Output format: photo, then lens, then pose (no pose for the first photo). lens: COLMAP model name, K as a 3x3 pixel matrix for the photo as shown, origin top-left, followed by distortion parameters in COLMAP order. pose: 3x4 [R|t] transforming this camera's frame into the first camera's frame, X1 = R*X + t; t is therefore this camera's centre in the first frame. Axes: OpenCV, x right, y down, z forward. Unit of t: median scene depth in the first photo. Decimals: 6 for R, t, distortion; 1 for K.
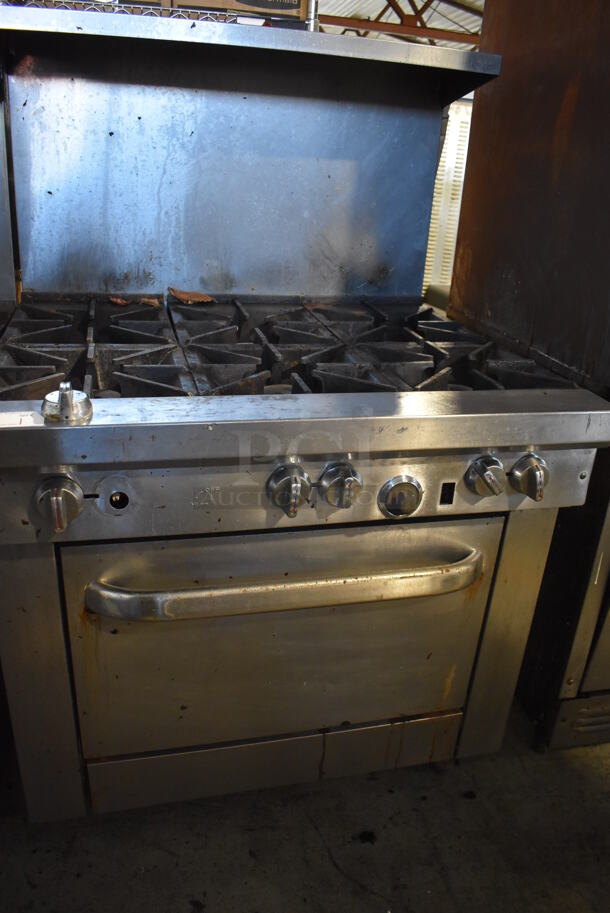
lens RADIAL K [[705.4, 0, 304.8], [0, 705.4, 465.1], [0, 0, 1]] dist [-0.095807, 0.010721]
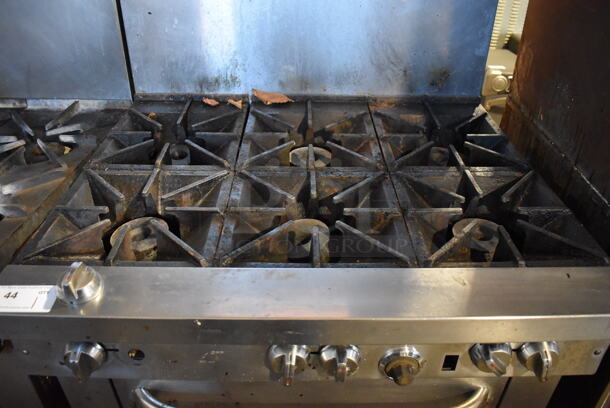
lens RADIAL K [[477.5, 0, 305.0], [0, 477.5, 204.0], [0, 0, 1]] dist [-0.086727, -0.005192]
pose [[0.970517, 0.087016, -0.224779, 0.093062], [-0.051527, 0.985903, 0.159184, -0.203601], [0.235462, -0.142909, 0.961319, 0.231324]]
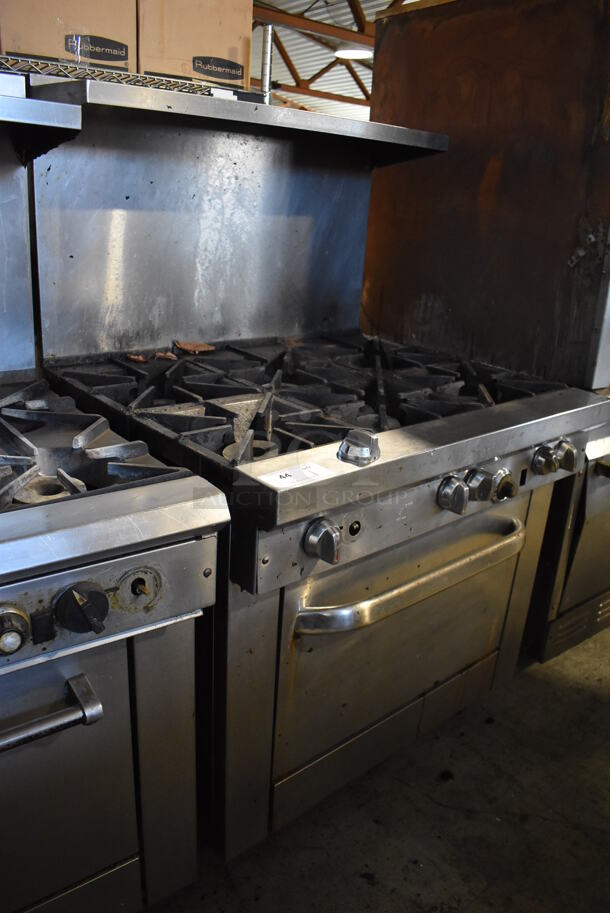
lens RADIAL K [[705.4, 0, 304.8], [0, 705.4, 465.1], [0, 0, 1]] dist [-0.095807, 0.010721]
pose [[0.895821, -0.166533, 0.412034, -0.505857], [0.175191, 0.984388, 0.016972, -0.055330], [-0.408427, 0.056981, 0.911011, -0.030678]]
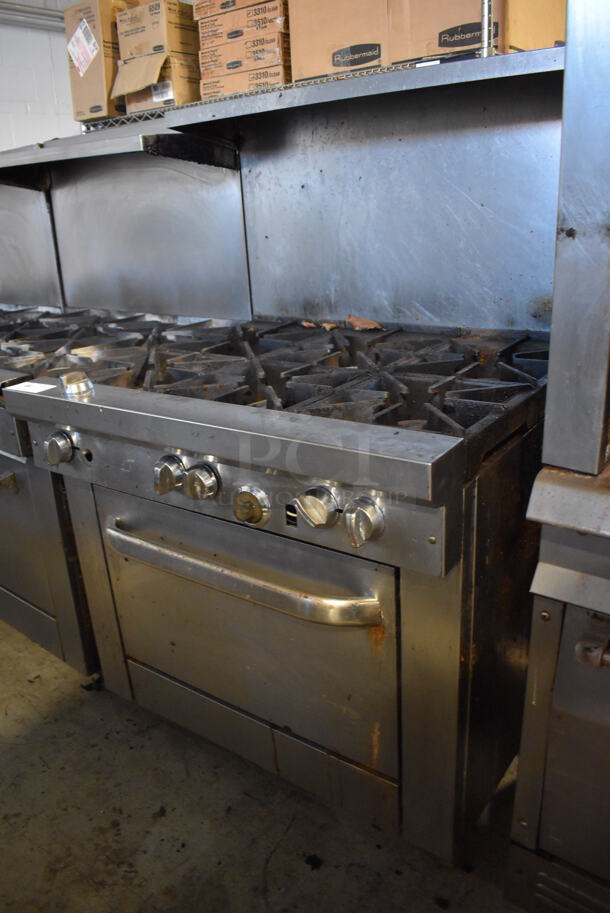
lens RADIAL K [[702.9, 0, 305.0], [0, 702.9, 456.5], [0, 0, 1]] dist [-0.091420, 0.004826]
pose [[0.641056, 0.168952, -0.748667, 0.675866], [-0.216072, 0.975743, 0.035181, -0.057707], [0.736451, 0.139213, 0.662012, 0.240619]]
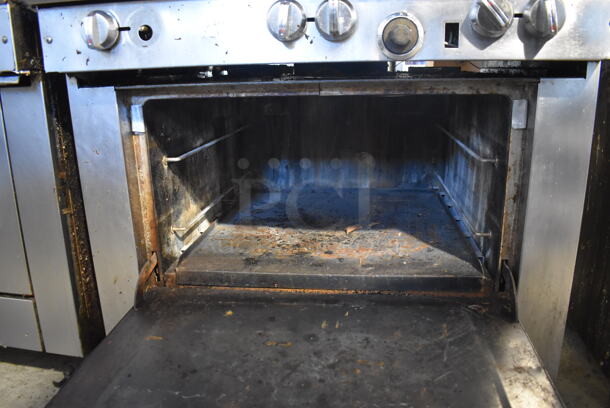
lens RADIAL K [[471.3, 0, 305.0], [0, 471.3, 204.0], [0, 0, 1]] dist [-0.095807, 0.010721]
pose [[0.928174, 0.021163, -0.371544, 0.183005], [-0.072857, 0.989395, -0.125652, 0.264494], [0.364945, 0.143697, 0.919873, 0.257616]]
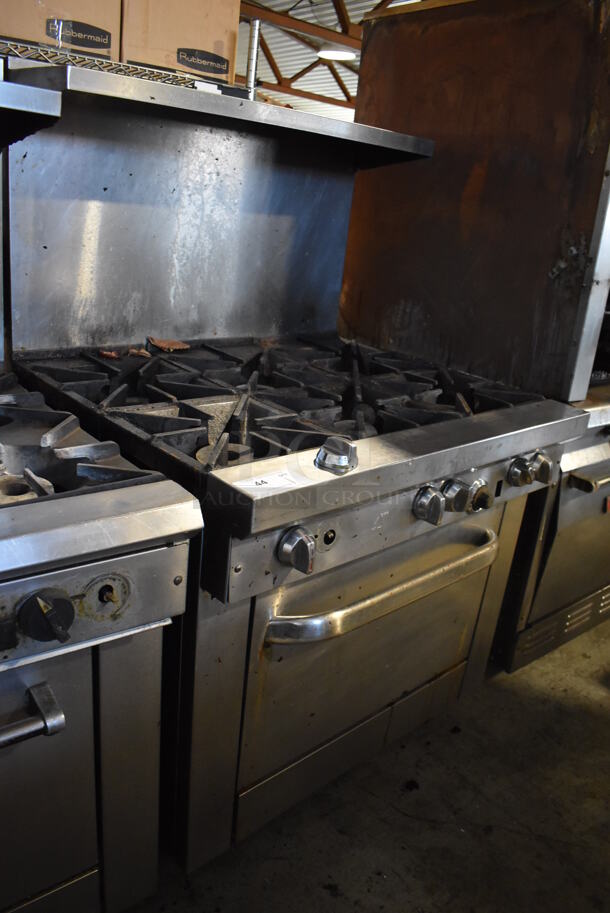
lens RADIAL K [[705.4, 0, 304.8], [0, 705.4, 465.1], [0, 0, 1]] dist [-0.095807, 0.010721]
pose [[0.881135, -0.139932, 0.451685, -0.504496], [0.144311, 0.989218, 0.024941, -0.063376], [-0.450305, 0.043206, 0.891829, -0.012406]]
